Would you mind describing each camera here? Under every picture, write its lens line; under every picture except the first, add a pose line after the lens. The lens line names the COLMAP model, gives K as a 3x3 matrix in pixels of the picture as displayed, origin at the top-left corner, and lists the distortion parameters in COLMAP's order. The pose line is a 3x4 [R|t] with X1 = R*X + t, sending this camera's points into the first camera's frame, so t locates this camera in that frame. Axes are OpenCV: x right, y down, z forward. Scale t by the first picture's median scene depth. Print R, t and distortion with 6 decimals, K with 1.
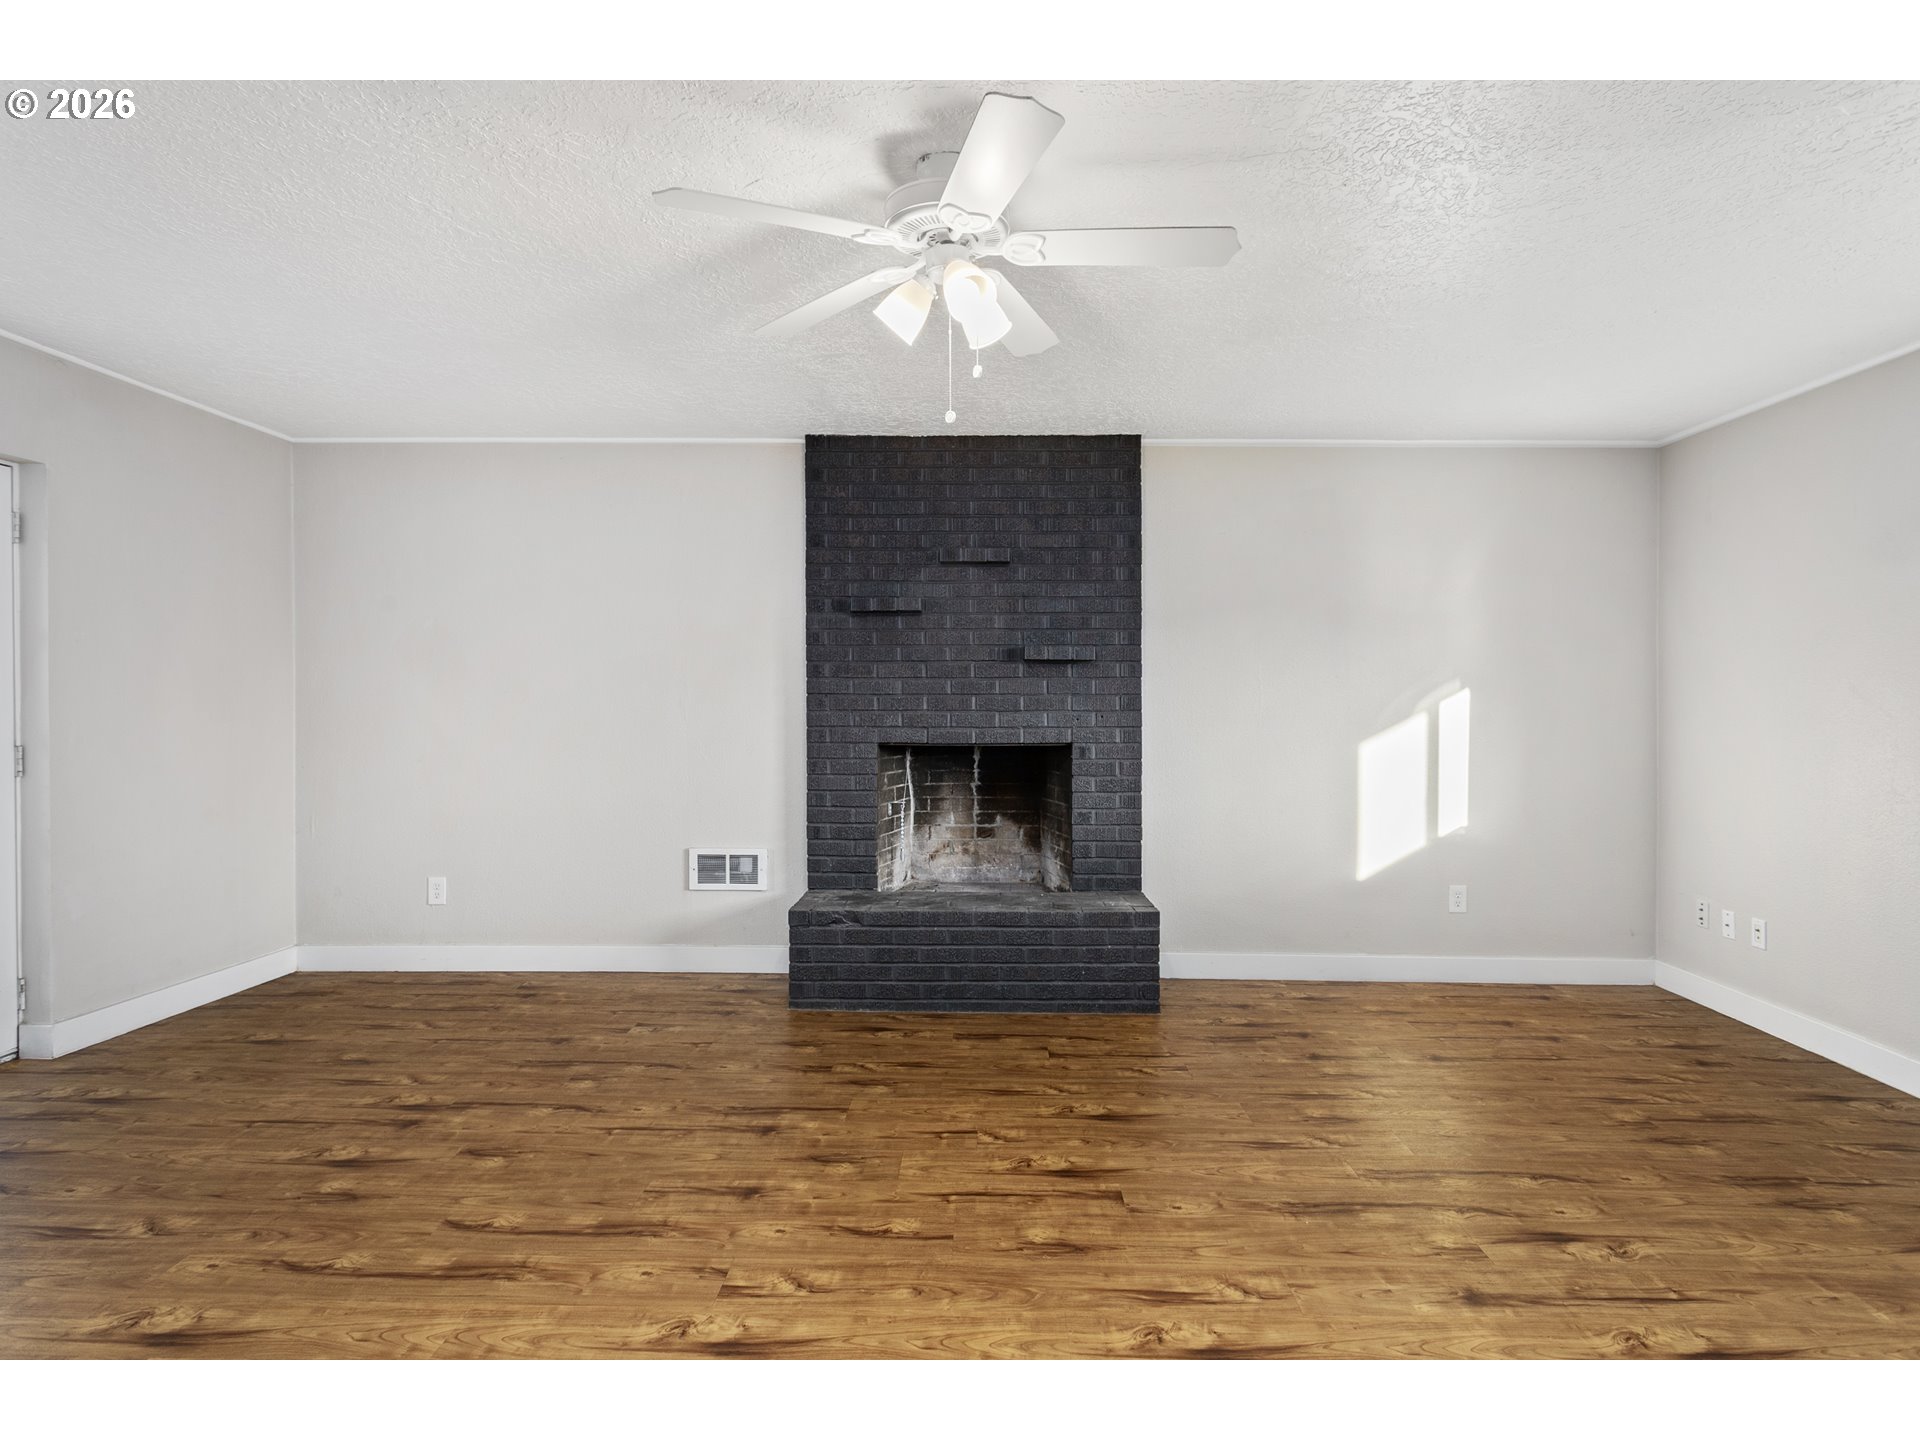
lens RADIAL K [[1012.4, 0, 1003.8], [0, 1012.4, 698.3], [0, 0, 1]] dist [-0.013574, 0.007658]
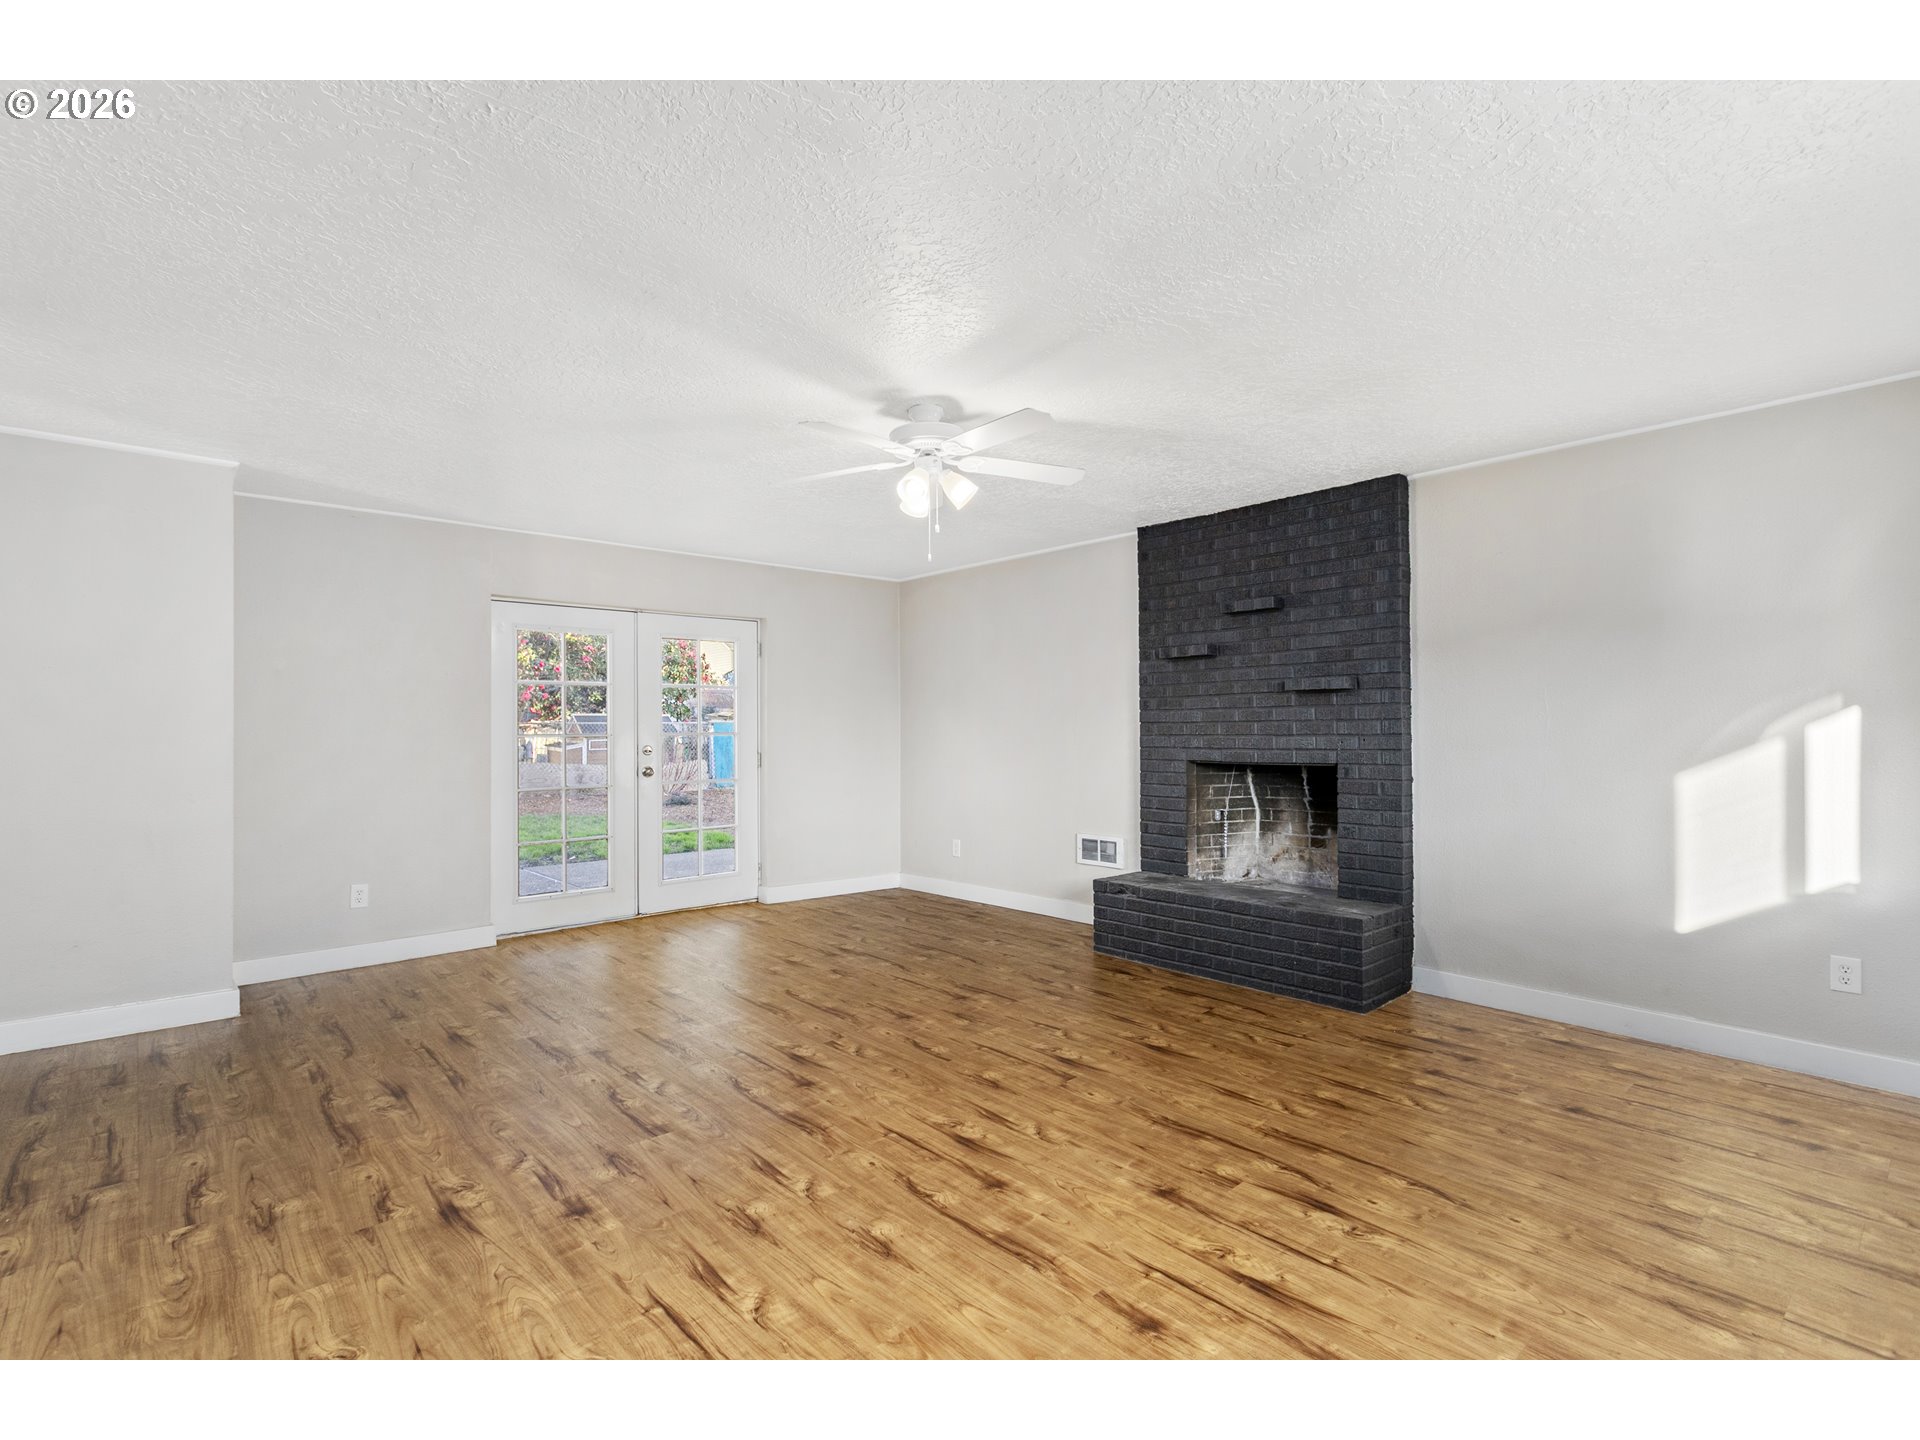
lens RADIAL K [[943.1, 0, 960.0], [0, 943.1, 720.0], [0, 0, 1]] dist [-0.000243, 0.000640]
pose [[0.666131, -0.013542, -0.745712, 0.566471], [0.010283, 0.999907, -0.008973, 0.000953], [0.745764, -0.001691, 0.666208, 0.002989]]
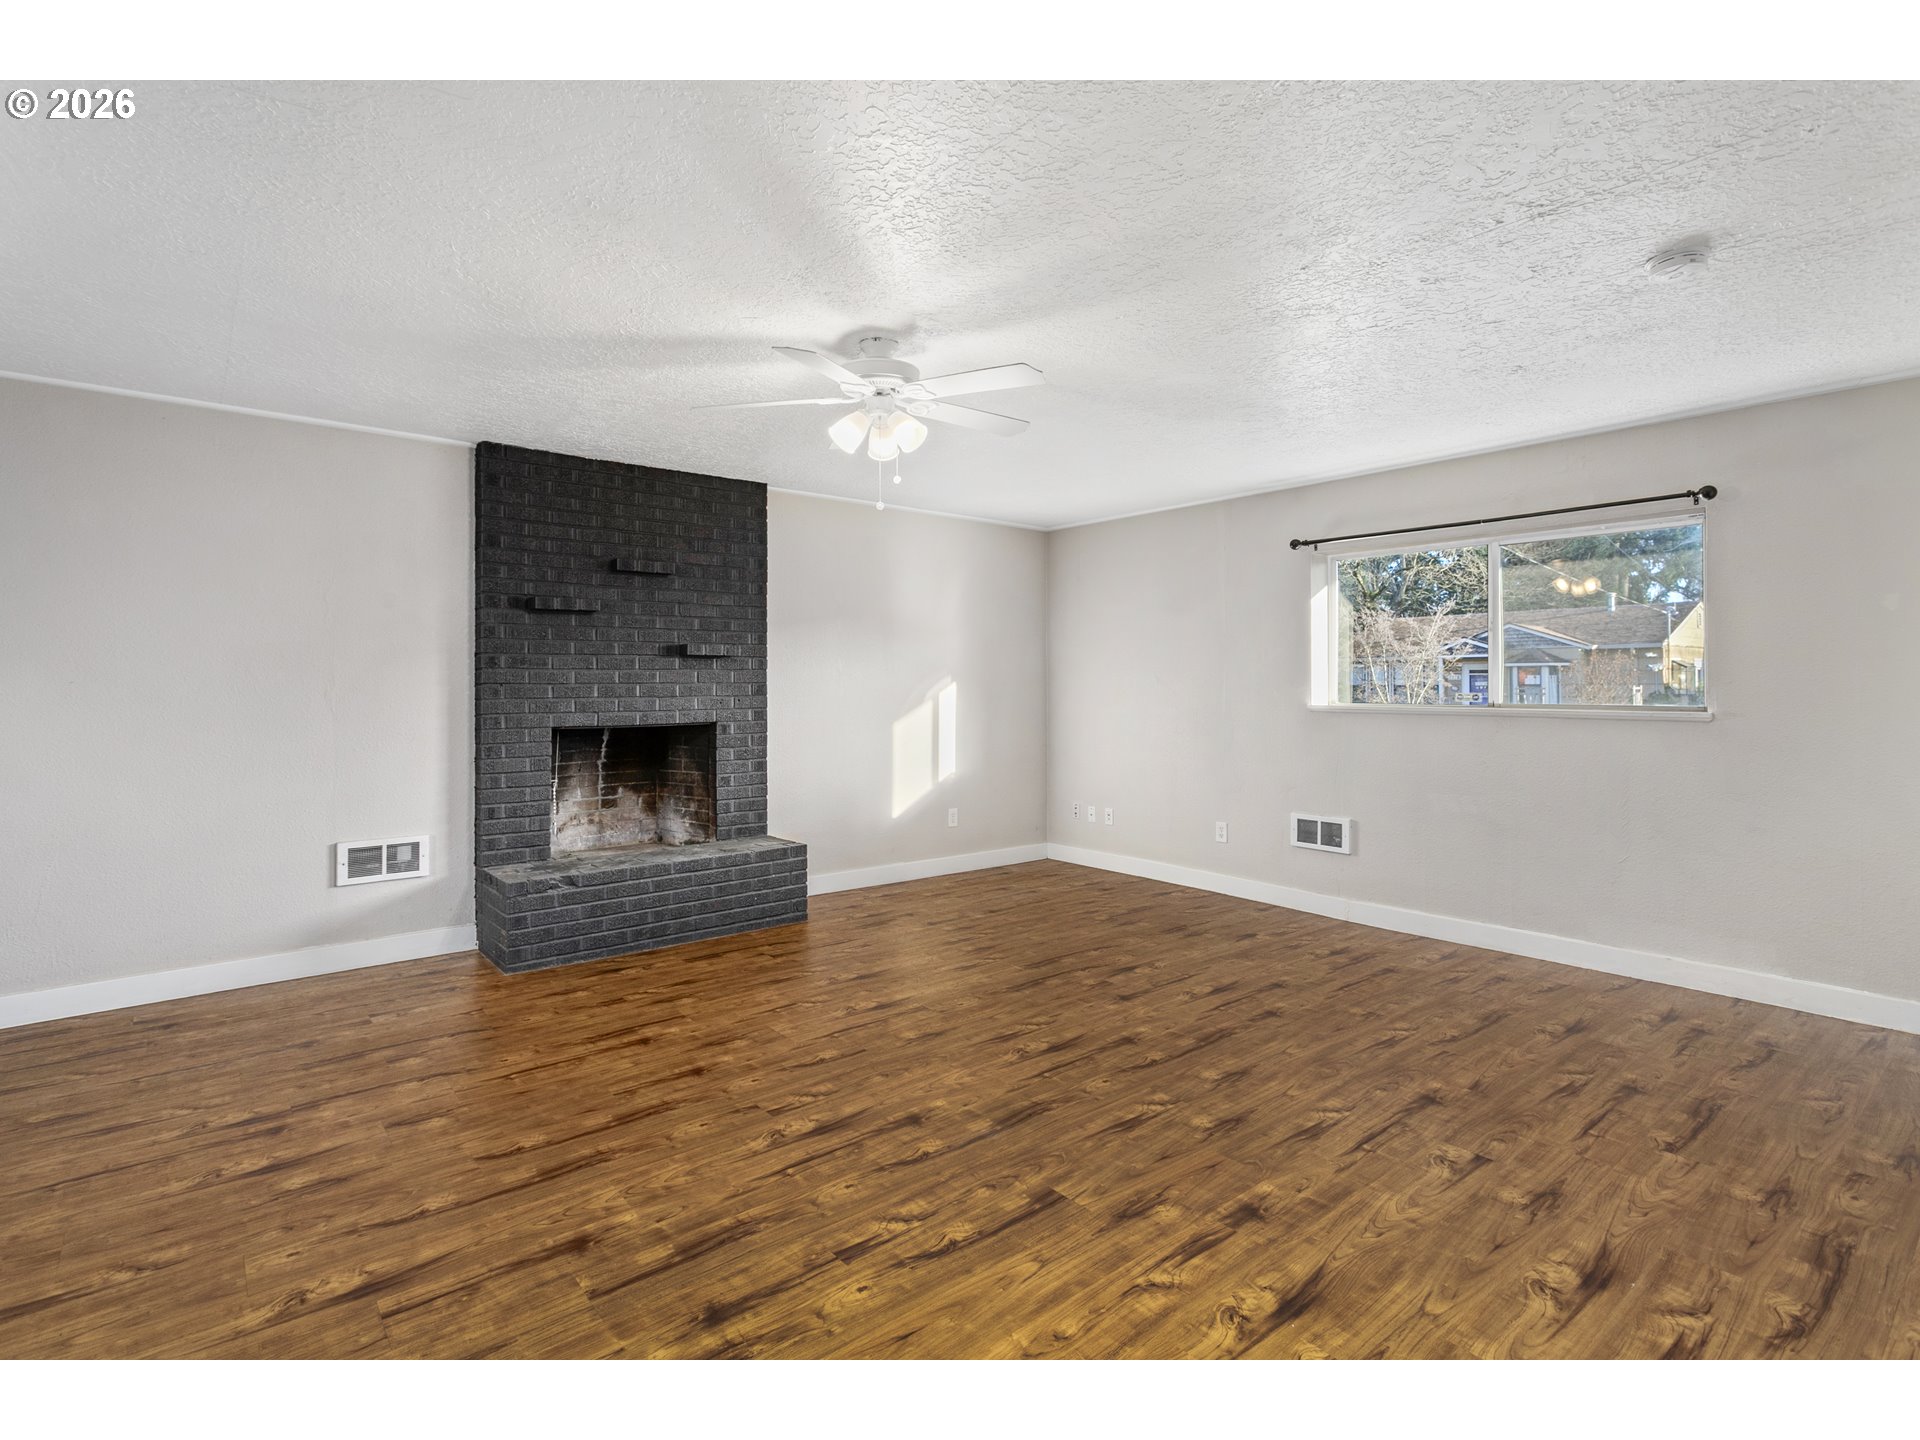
lens RADIAL K [[915.6, 0, 1000.7], [0, 915.6, 660.4], [0, 0, 1]] dist [-0.000740, 0.000509]
pose [[0.755271, 0.011667, 0.655309, -0.411339], [0.002928, 0.999772, -0.021175, -0.006651], [-0.655406, 0.017911, 0.755064, -0.085151]]
